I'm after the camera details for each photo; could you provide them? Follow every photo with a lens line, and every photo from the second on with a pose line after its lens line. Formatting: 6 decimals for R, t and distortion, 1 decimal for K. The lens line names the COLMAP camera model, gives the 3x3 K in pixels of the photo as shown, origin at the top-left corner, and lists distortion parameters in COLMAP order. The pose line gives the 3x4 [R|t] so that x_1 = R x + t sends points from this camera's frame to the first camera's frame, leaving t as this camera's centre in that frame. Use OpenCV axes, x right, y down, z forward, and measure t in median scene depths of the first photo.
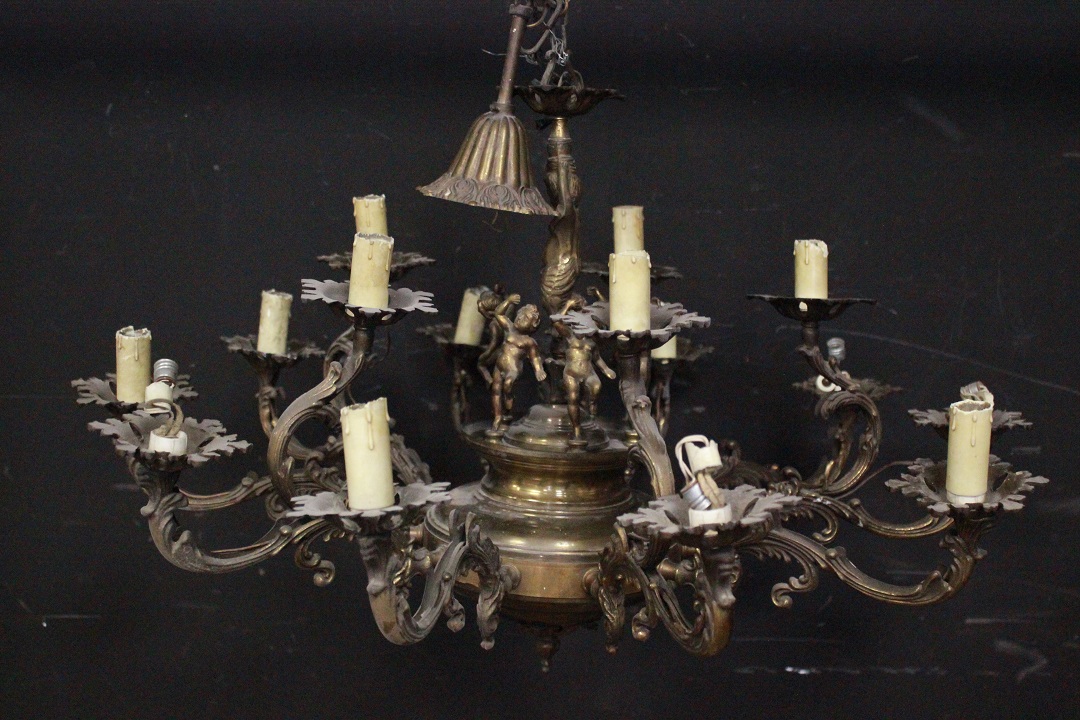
lens RADIAL K [[1423.3, 0, 544.0], [0, 1423.3, 357.6], [0, 0, 1]] dist [-0.034087, 0.000000]
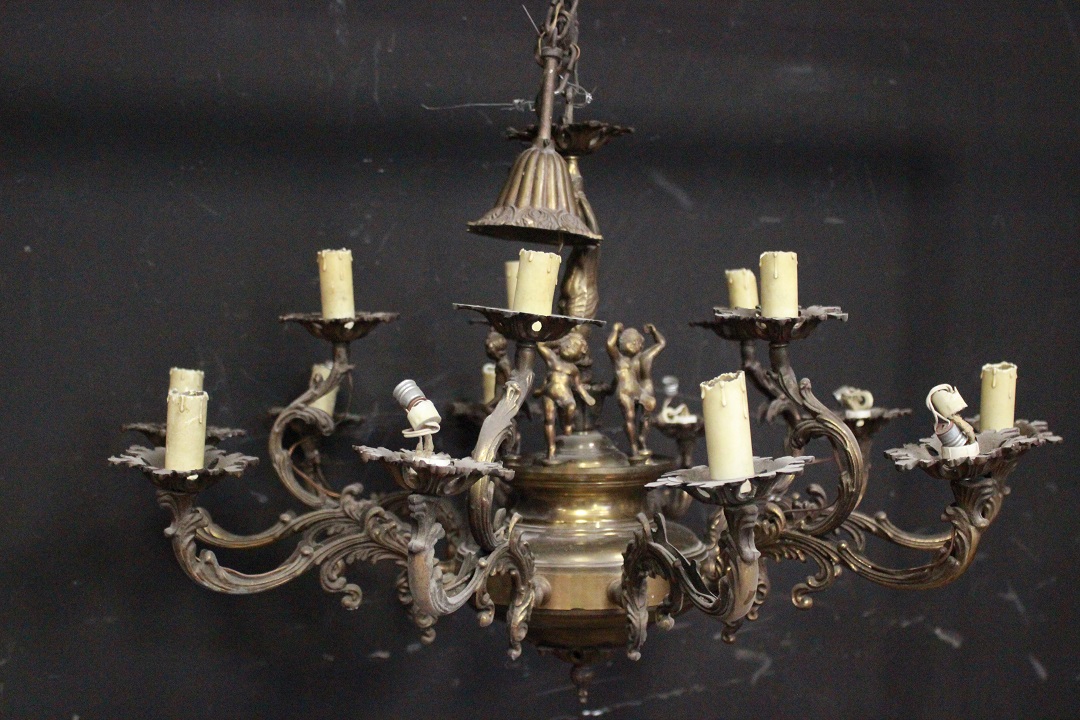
lens RADIAL K [[1423.3, 0, 538.6], [0, 1423.3, 364.3], [0, 0, 1]] dist [-0.034087, 0.000000]
pose [[0.837807, -0.068804, 0.541614, -0.597565], [0.133530, 0.987723, -0.081077, 0.066304], [-0.529386, 0.140249, 0.836708, 0.151950]]
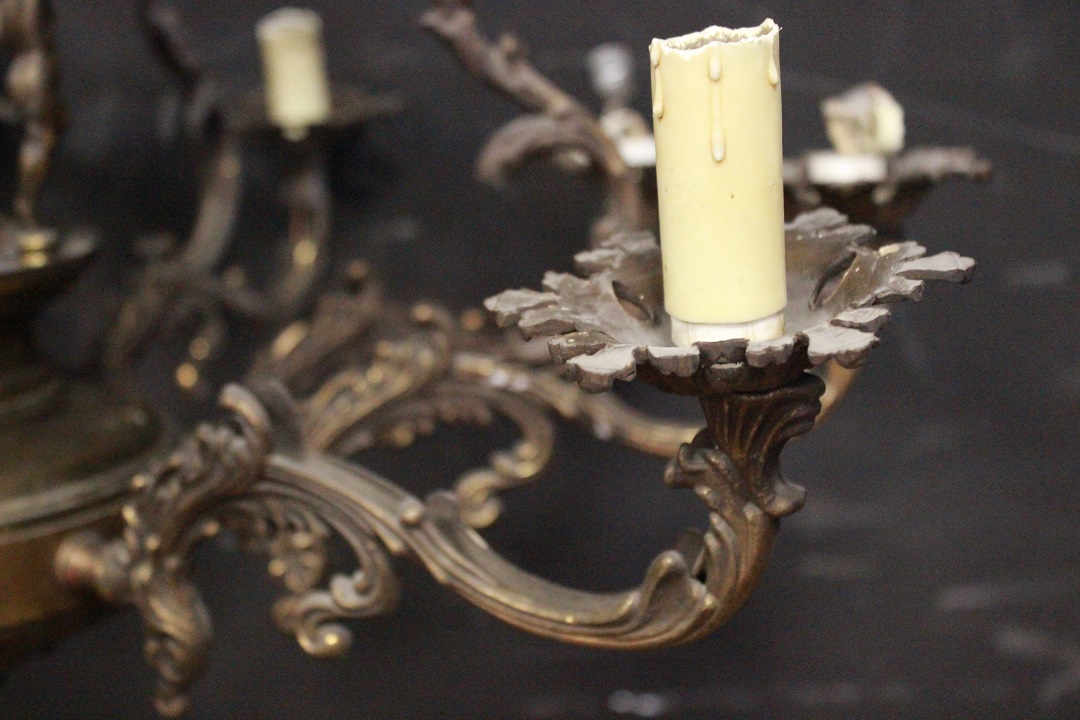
lens RADIAL K [[1679.4, 0, 540.2], [0, 1679.4, 361.6], [0, 0, 1]] dist [-0.011509, 0.000000]
pose [[0.998670, -0.051331, -0.004878, 0.221210], [0.051533, 0.996804, 0.061048, 0.069020], [0.001729, -0.061218, 0.998123, 0.528335]]
